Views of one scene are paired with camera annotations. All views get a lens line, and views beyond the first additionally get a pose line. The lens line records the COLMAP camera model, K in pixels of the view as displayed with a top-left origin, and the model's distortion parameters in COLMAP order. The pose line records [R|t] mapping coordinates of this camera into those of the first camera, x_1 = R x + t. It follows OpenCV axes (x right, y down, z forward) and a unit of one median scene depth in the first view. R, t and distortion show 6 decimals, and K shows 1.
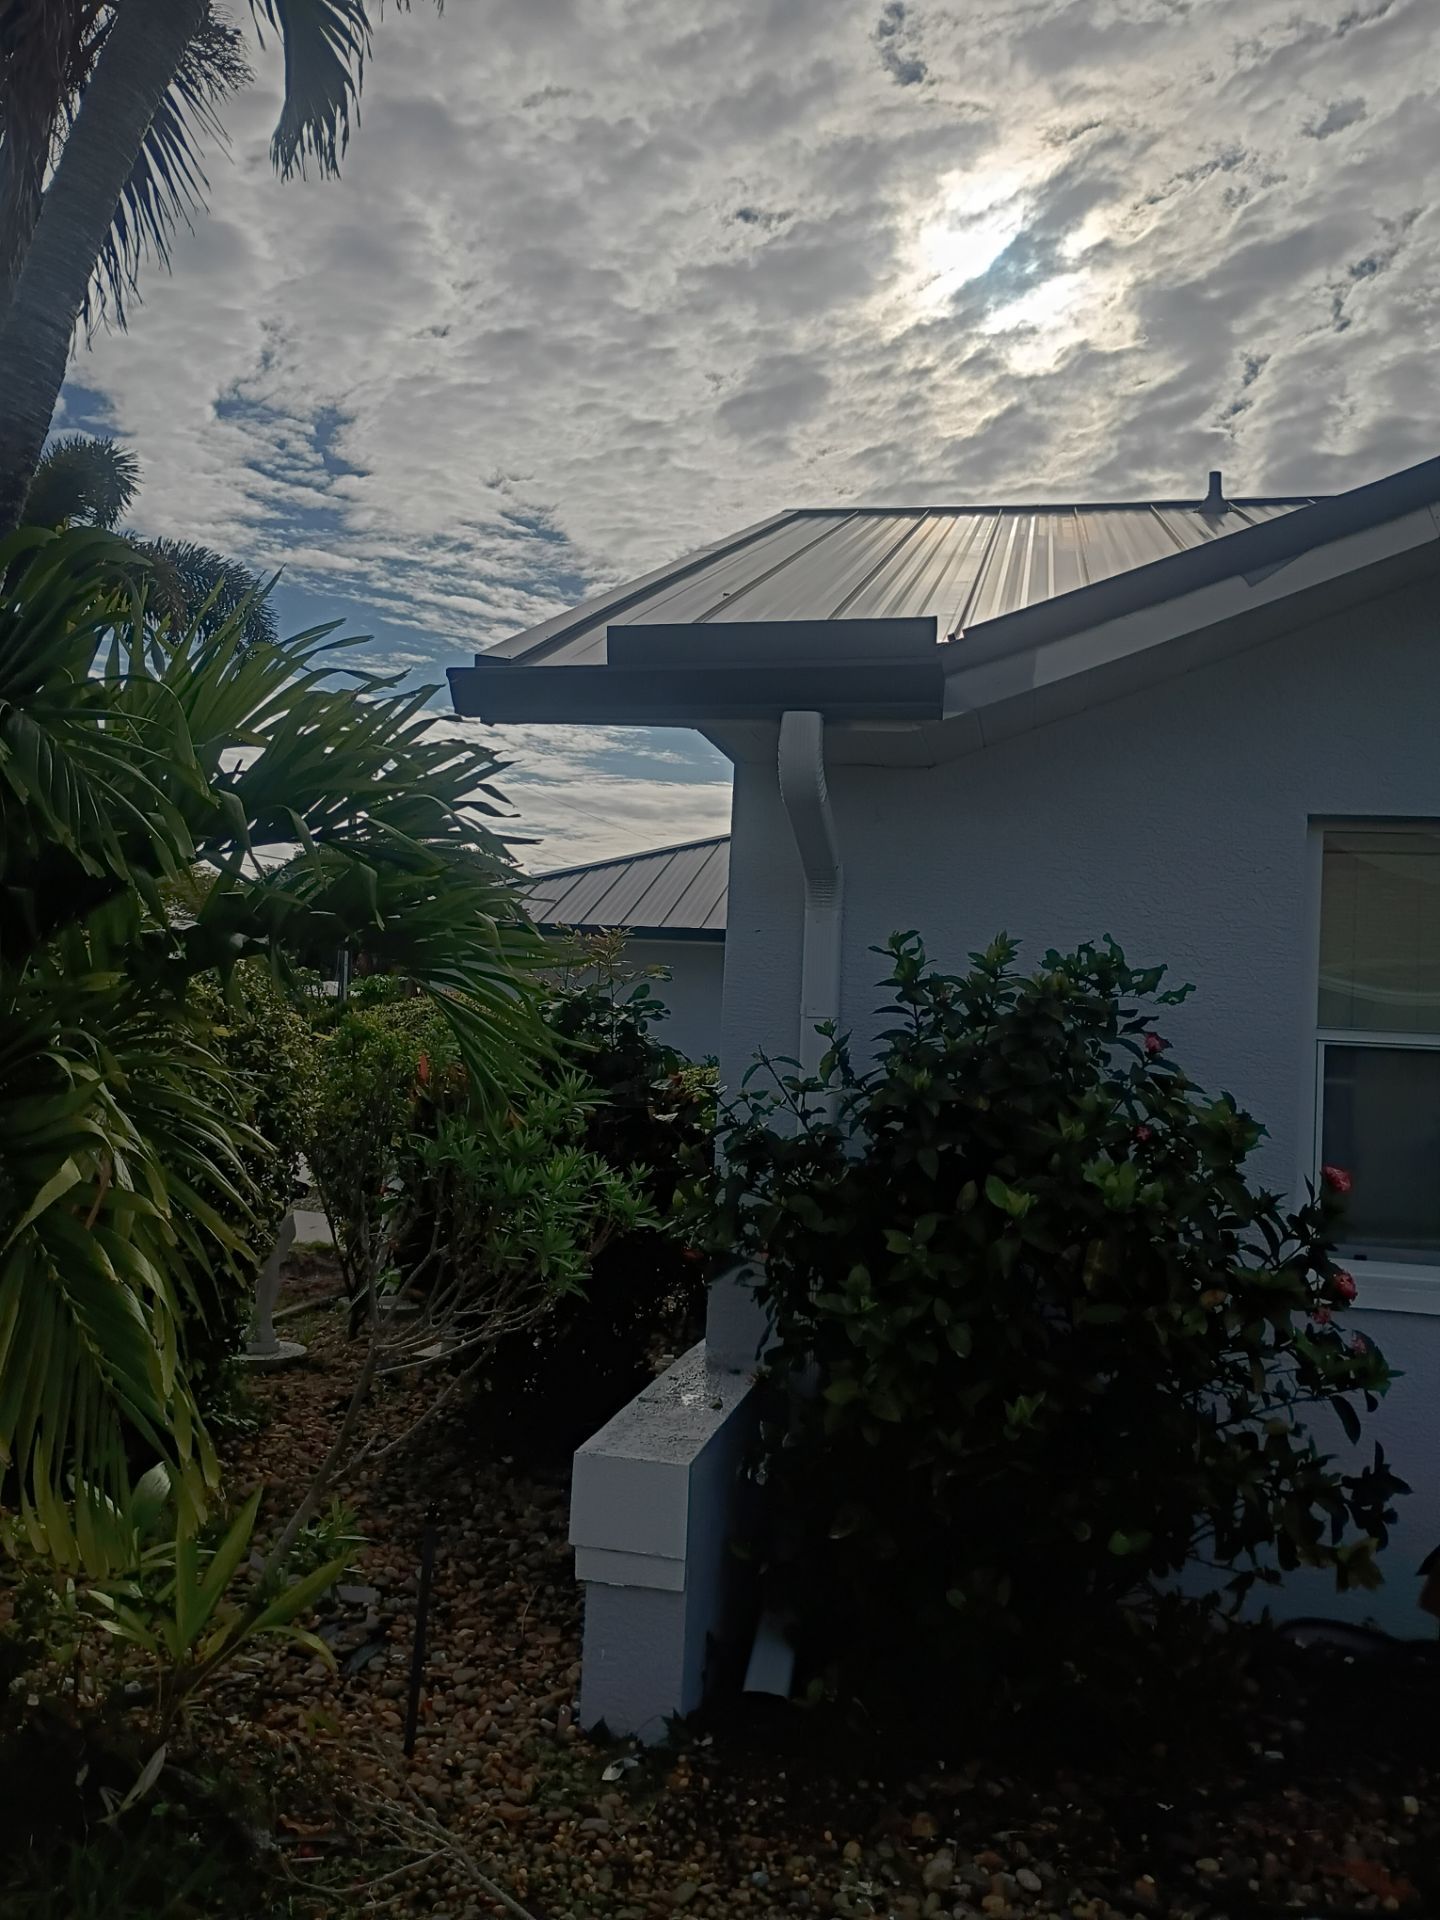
lens RADIAL K [[1660.7, 0, 721.9], [0, 1660.7, 959.2], [0, 0, 1]] dist [0.052584, 0.007786]
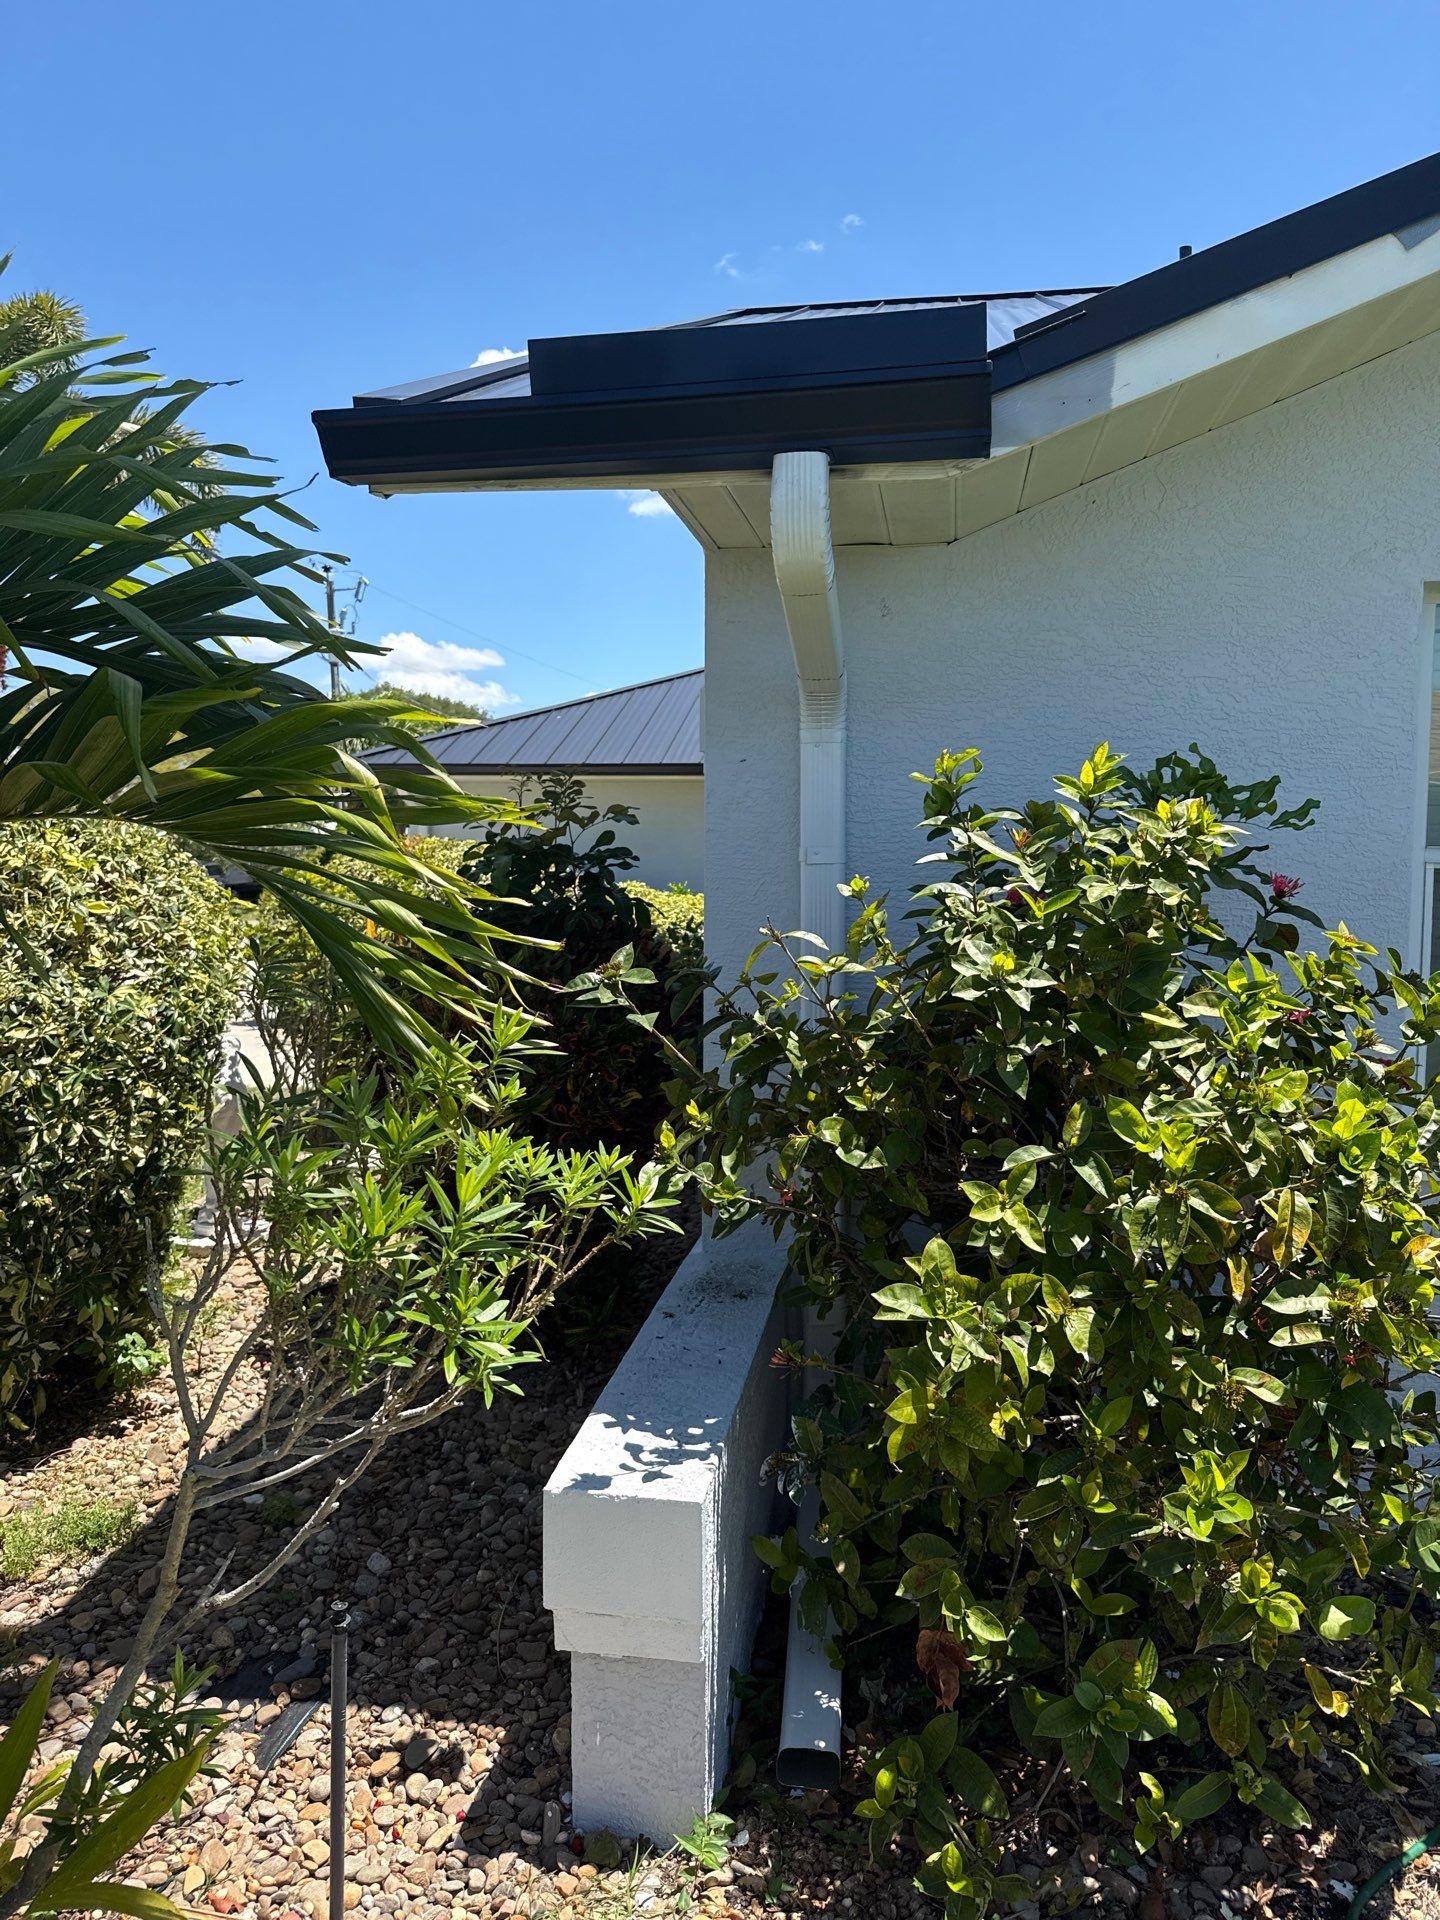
lens RADIAL K [[1397.8, 0, 709.1], [0, 1397.8, 963.9], [0, 0, 1]] dist [0.028073, -0.018949]
pose [[0.998683, -0.047993, 0.018141, -0.013302], [0.045435, 0.991508, 0.121847, -0.002539], [-0.023835, -0.120862, 0.992383, 0.340867]]
